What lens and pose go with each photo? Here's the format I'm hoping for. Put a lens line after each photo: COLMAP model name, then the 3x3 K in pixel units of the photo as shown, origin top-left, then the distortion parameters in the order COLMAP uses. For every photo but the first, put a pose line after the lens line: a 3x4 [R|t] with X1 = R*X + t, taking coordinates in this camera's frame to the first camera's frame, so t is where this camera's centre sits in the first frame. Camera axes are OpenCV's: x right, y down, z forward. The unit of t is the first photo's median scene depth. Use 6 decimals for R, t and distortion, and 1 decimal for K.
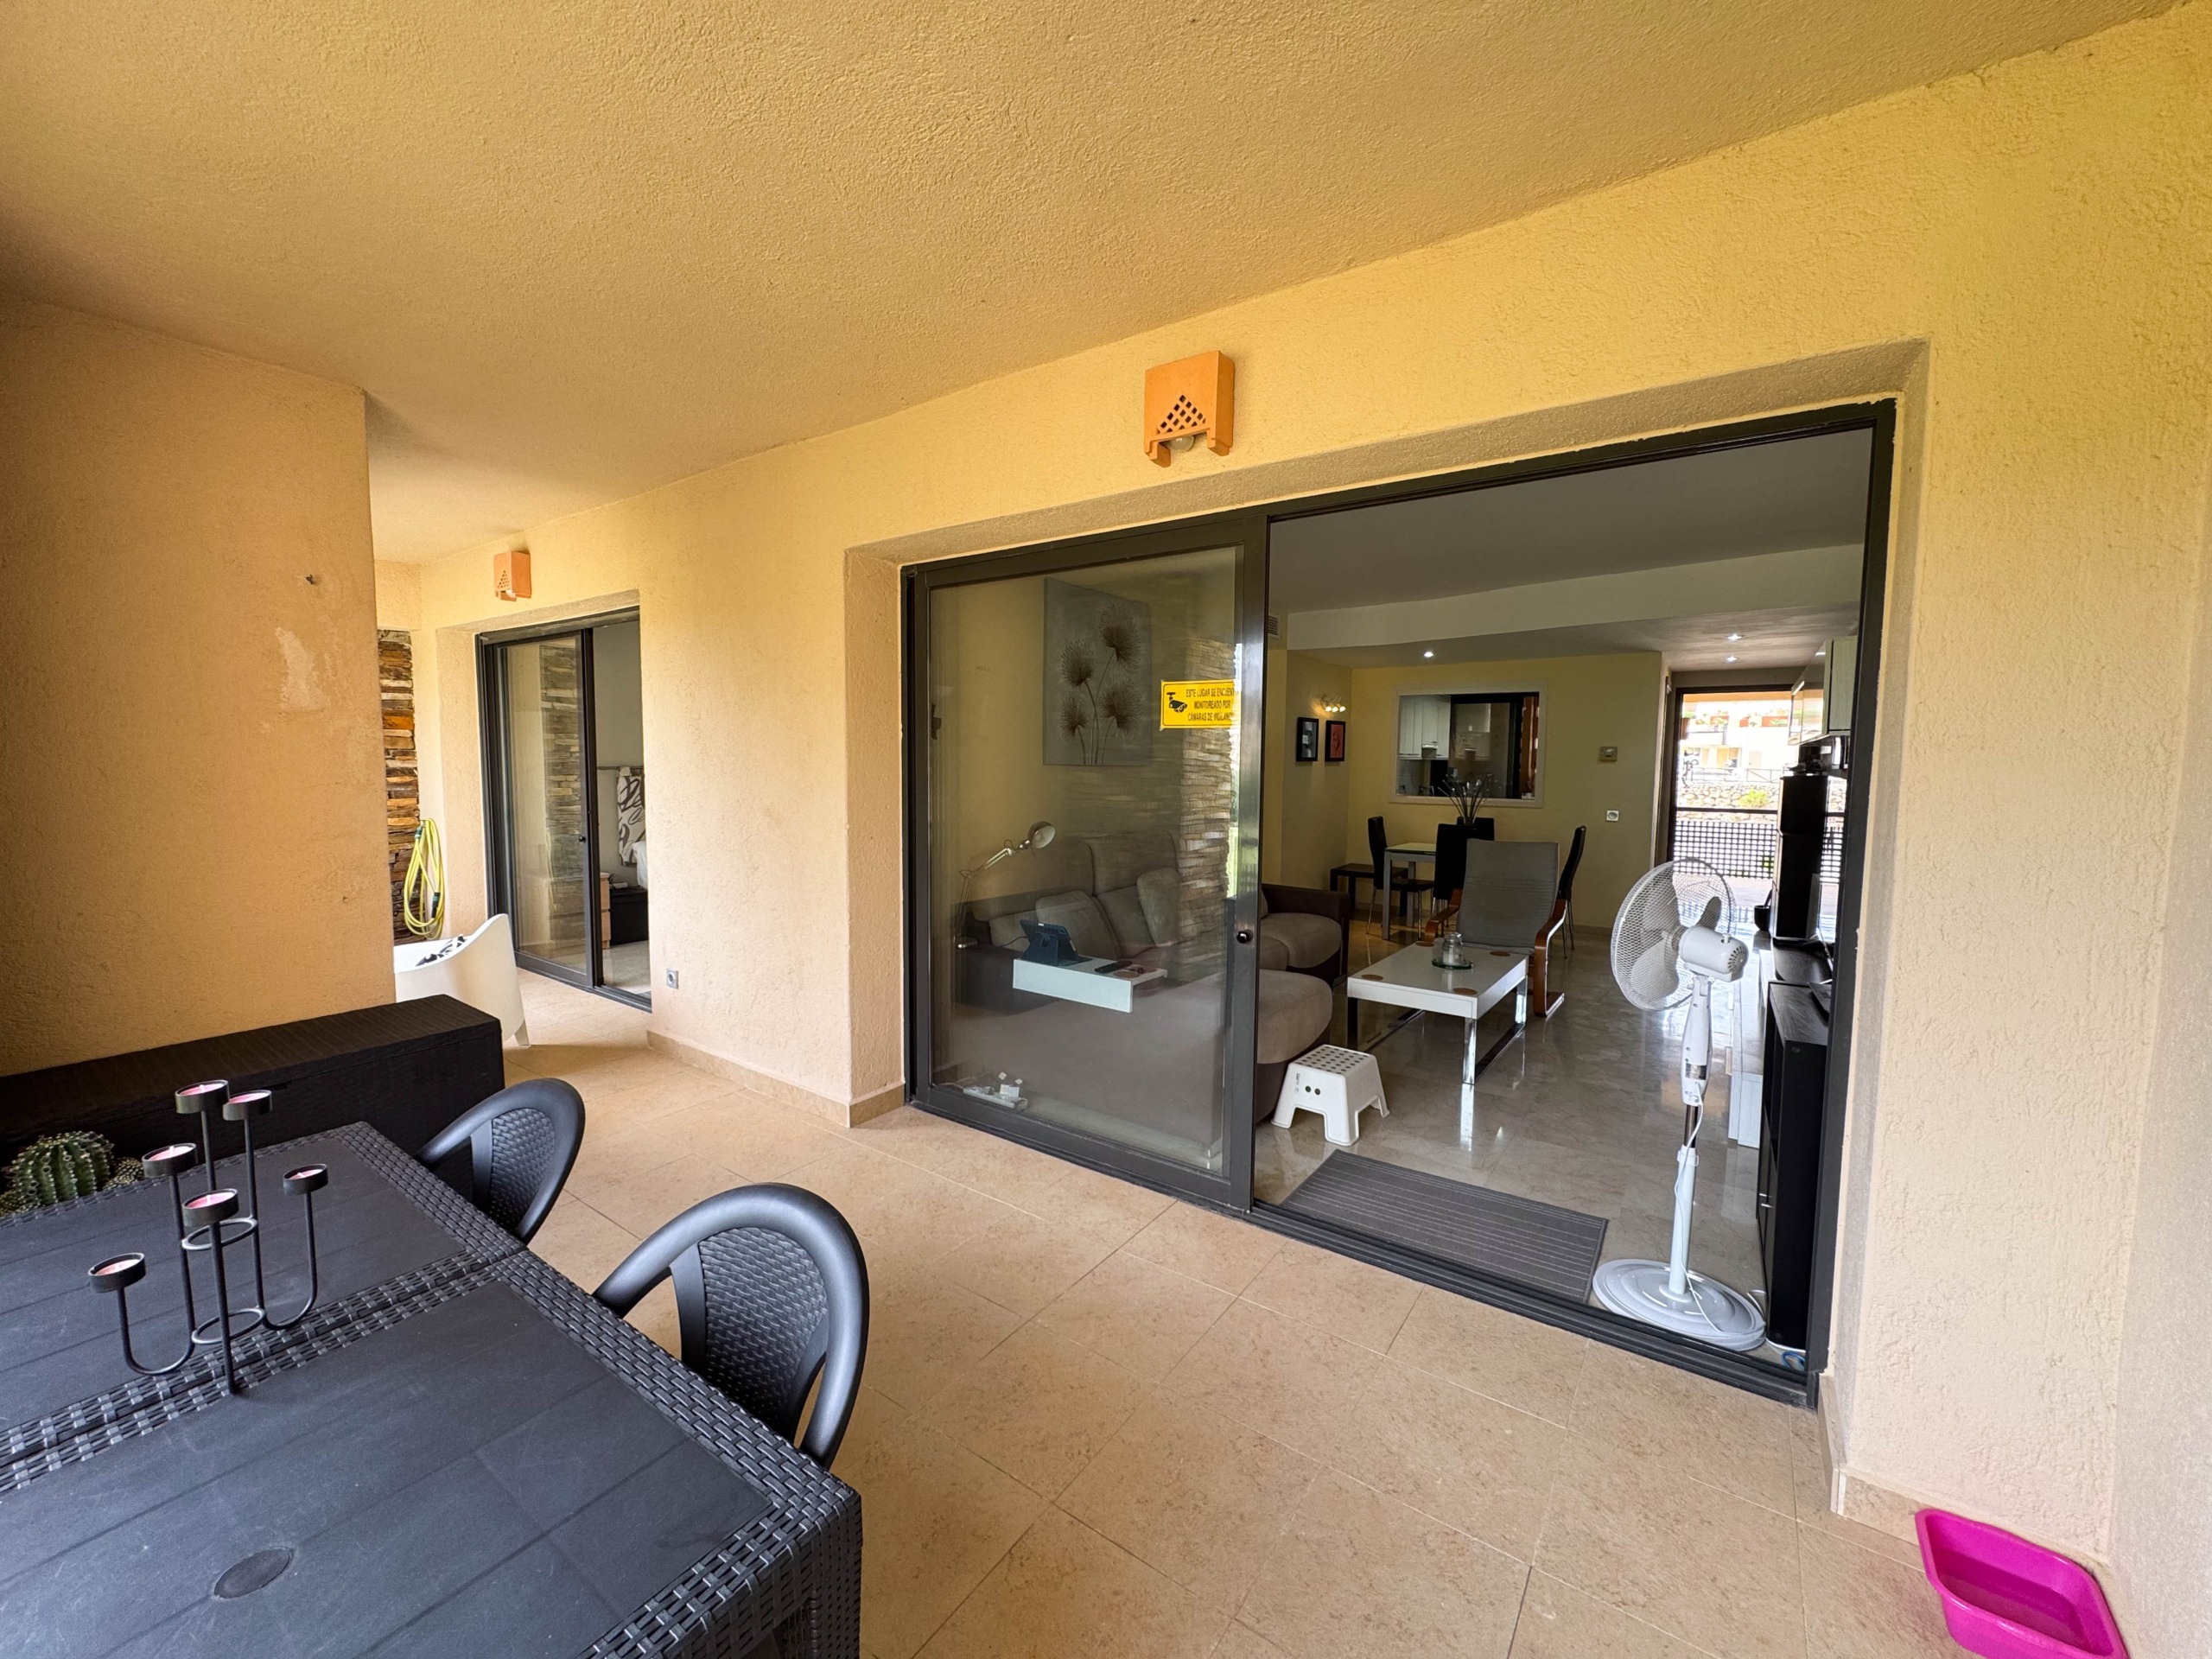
lens RADIAL K [[881.3, 0, 1104.0], [0, 881.3, 825.0], [0, 0, 1]] dist [-0.001666, 0.000259]
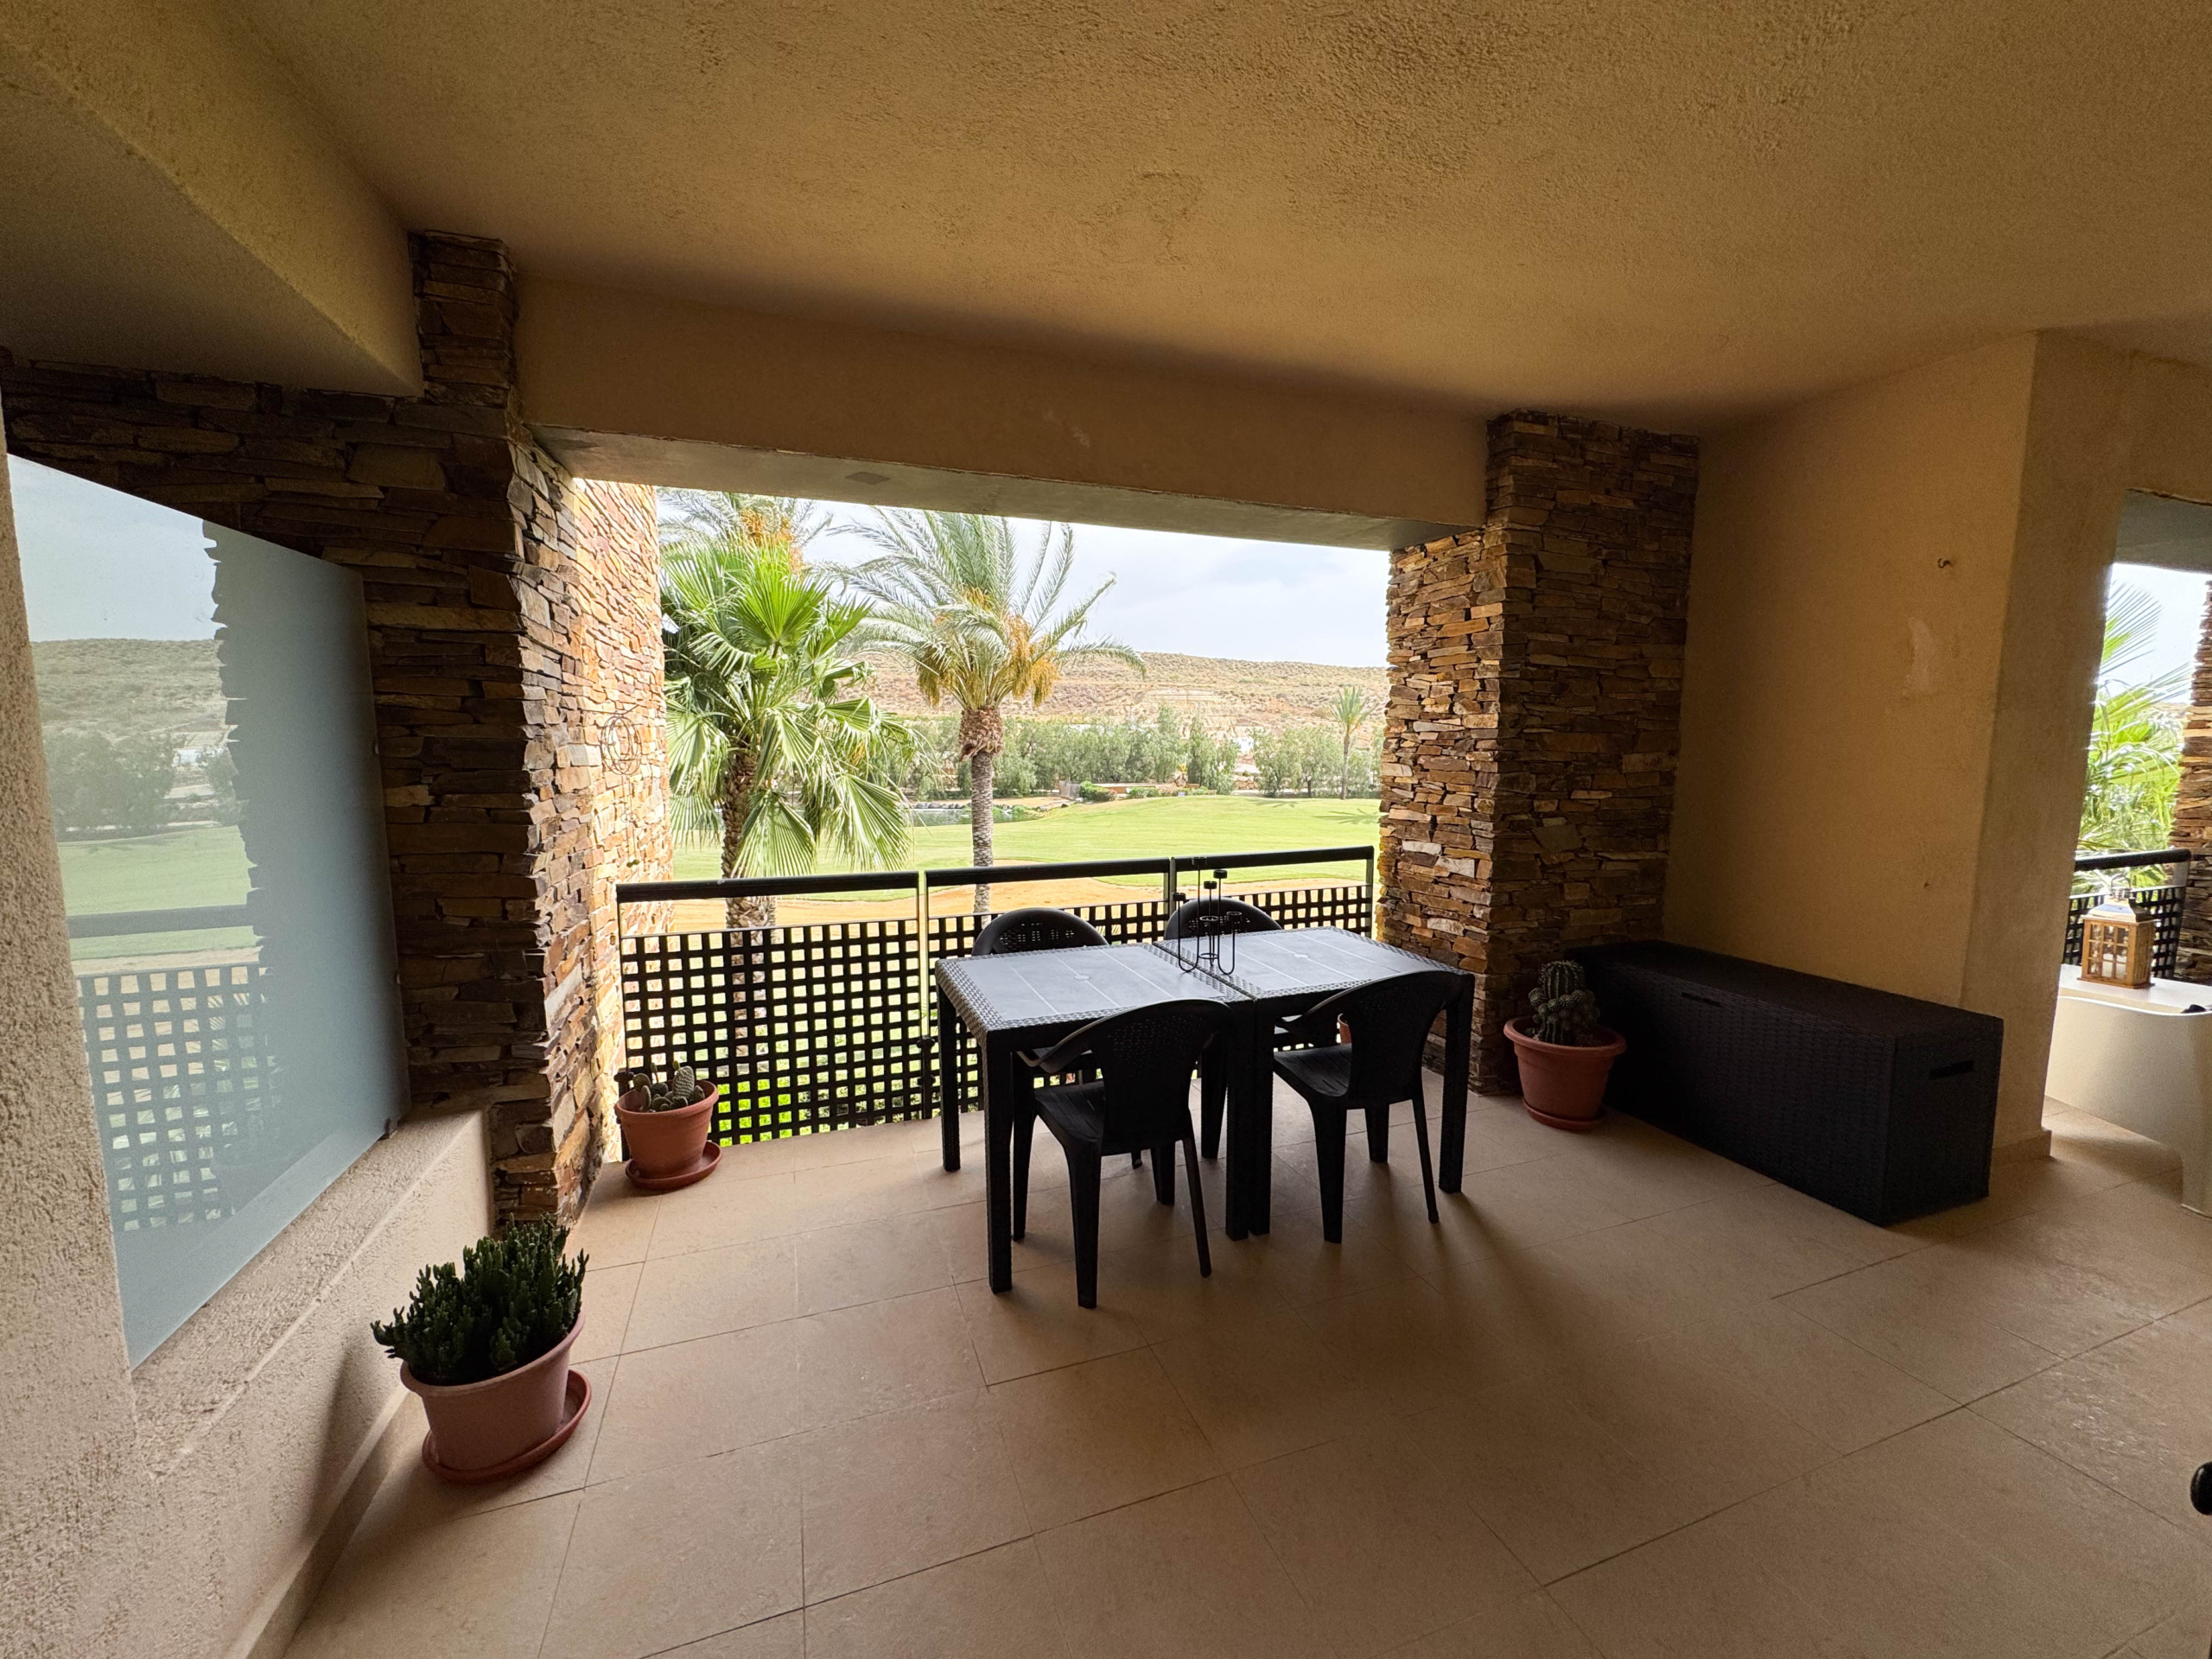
lens RADIAL K [[881.3, 0, 1107.4], [0, 881.3, 826.0], [0, 0, 1]] dist [-0.001666, 0.000259]
pose [[-0.564528, 0.079668, -0.821560, 0.237777], [-0.074315, 0.986383, 0.146716, -0.029755], [0.822062, 0.143880, -0.550920, 0.400166]]
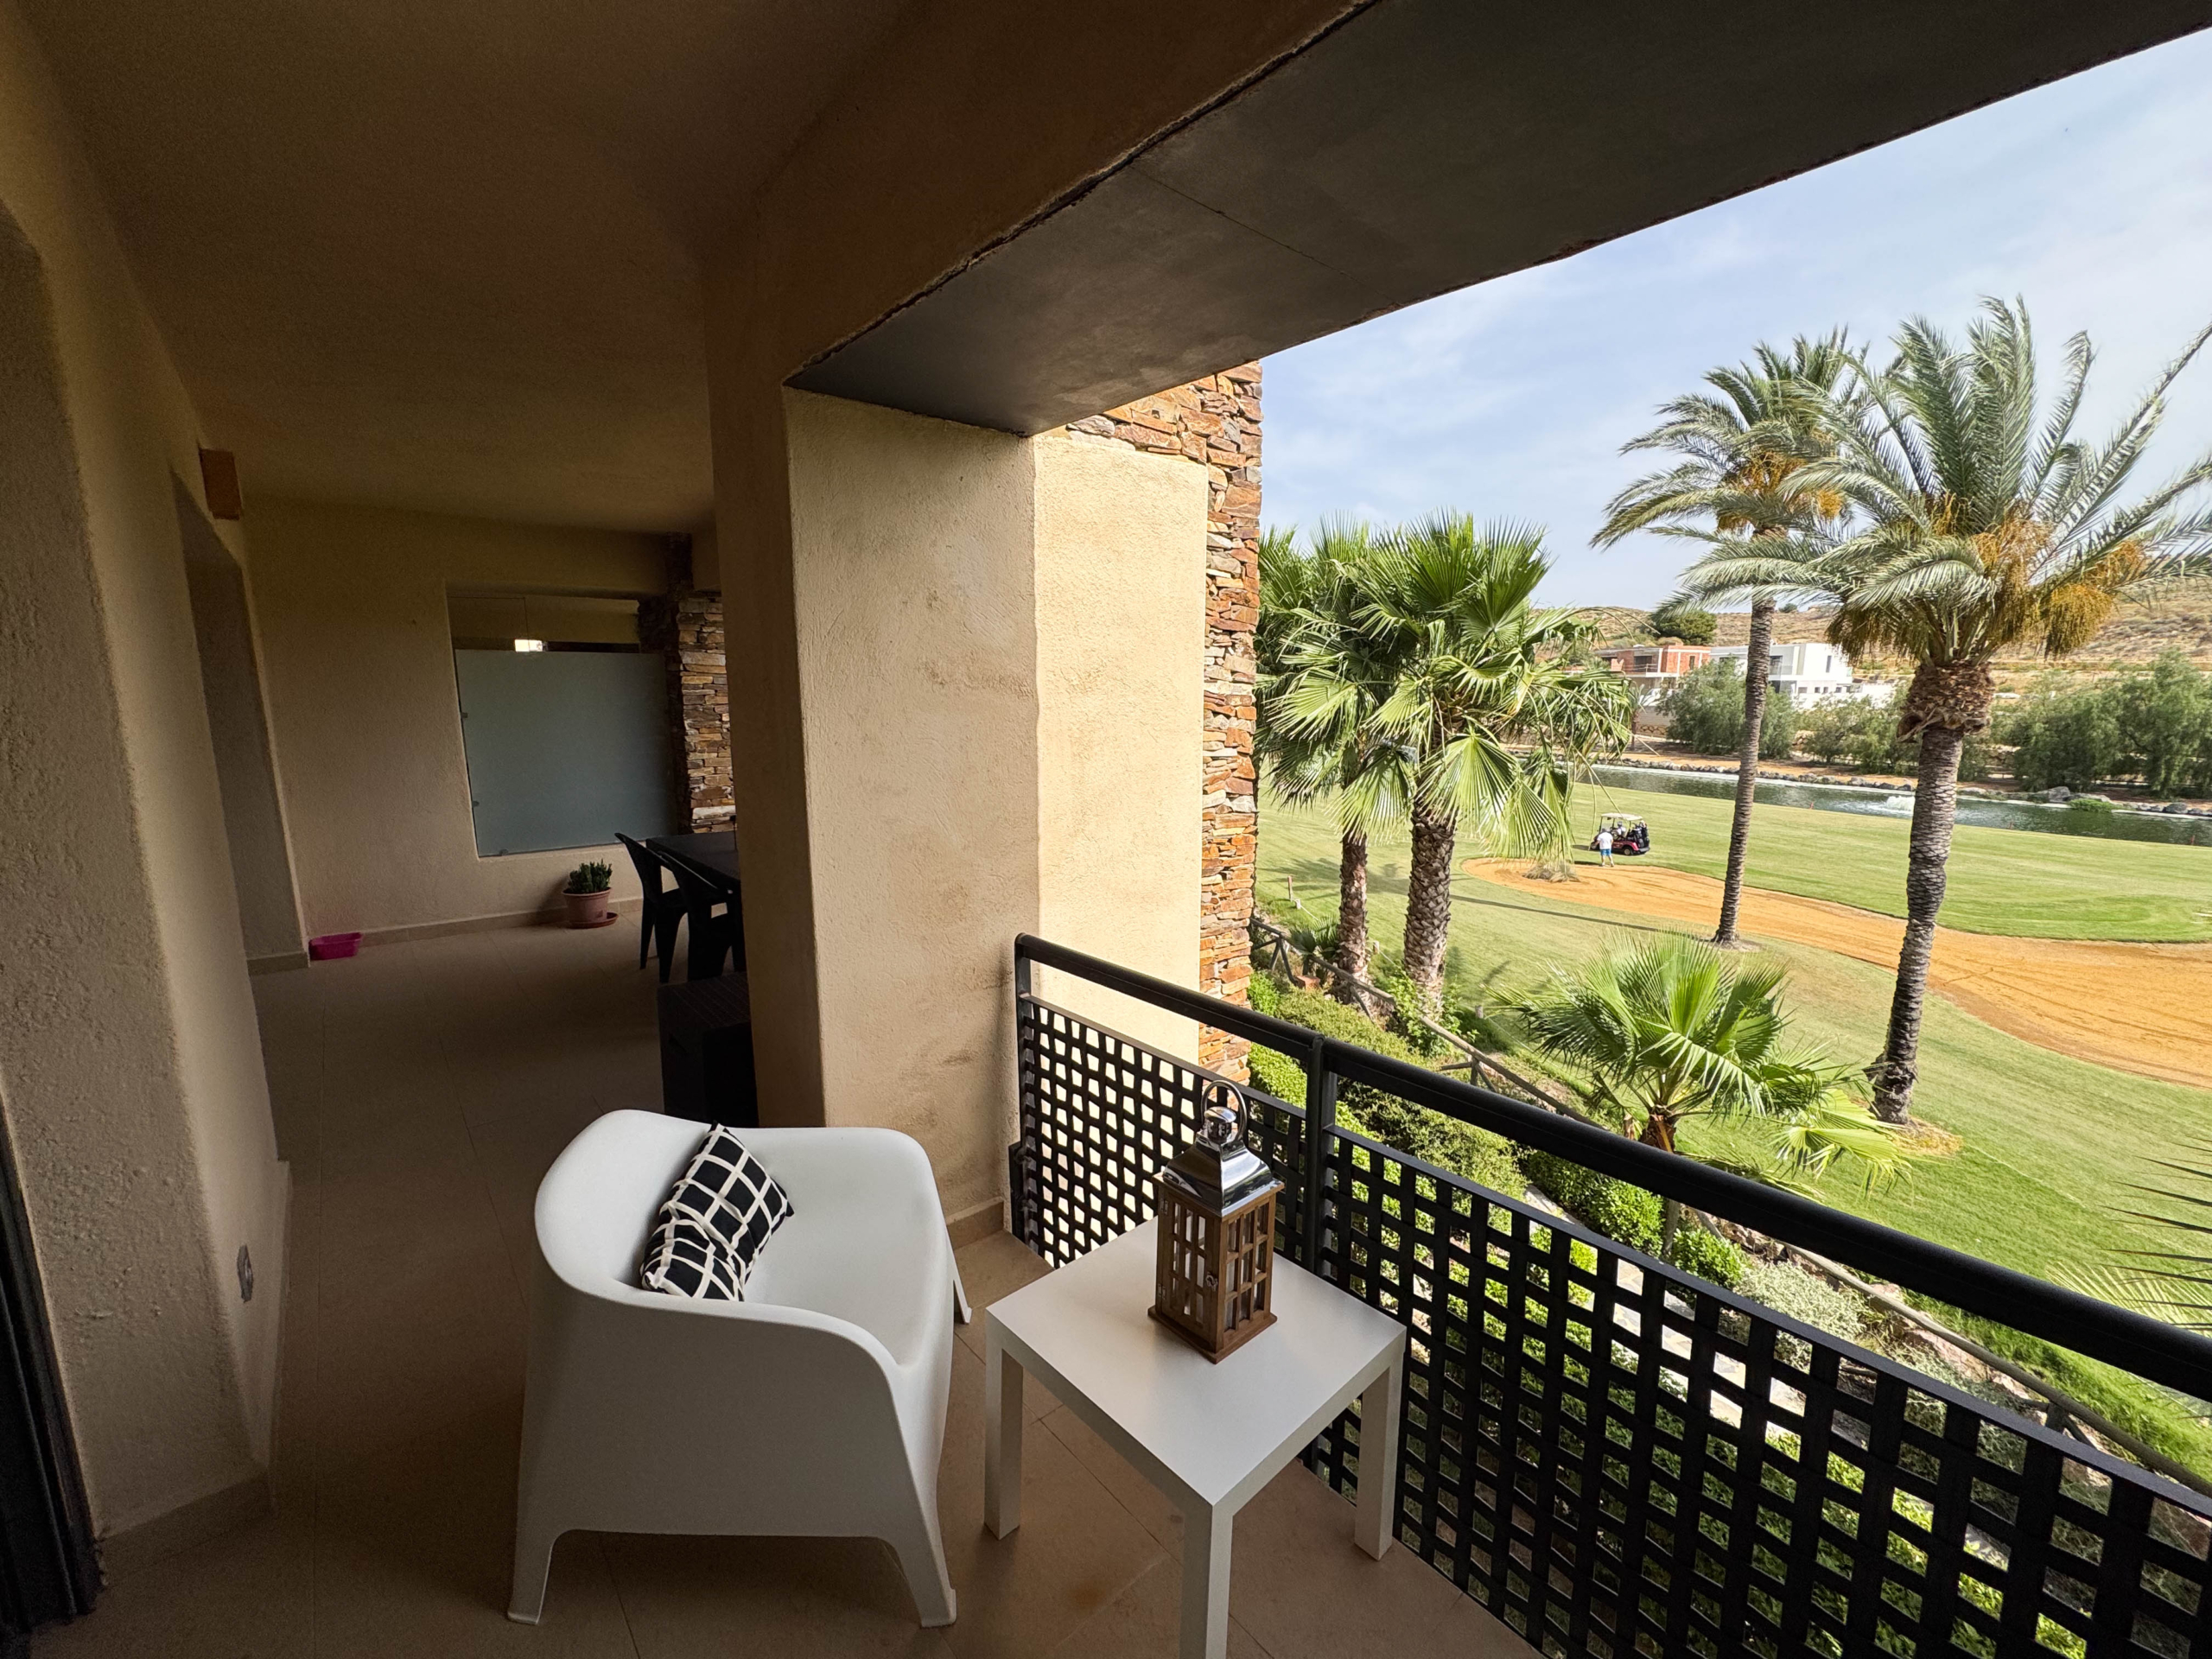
lens RADIAL K [[881.3, 0, 1108.5], [0, 881.3, 824.4], [0, 0, 1]] dist [-0.001666, 0.000259]
pose [[-0.973165, -0.041281, 0.226377, -0.709968], [0.012318, 0.973020, 0.230390, -0.098436], [-0.229780, 0.226996, -0.946400, 0.902250]]
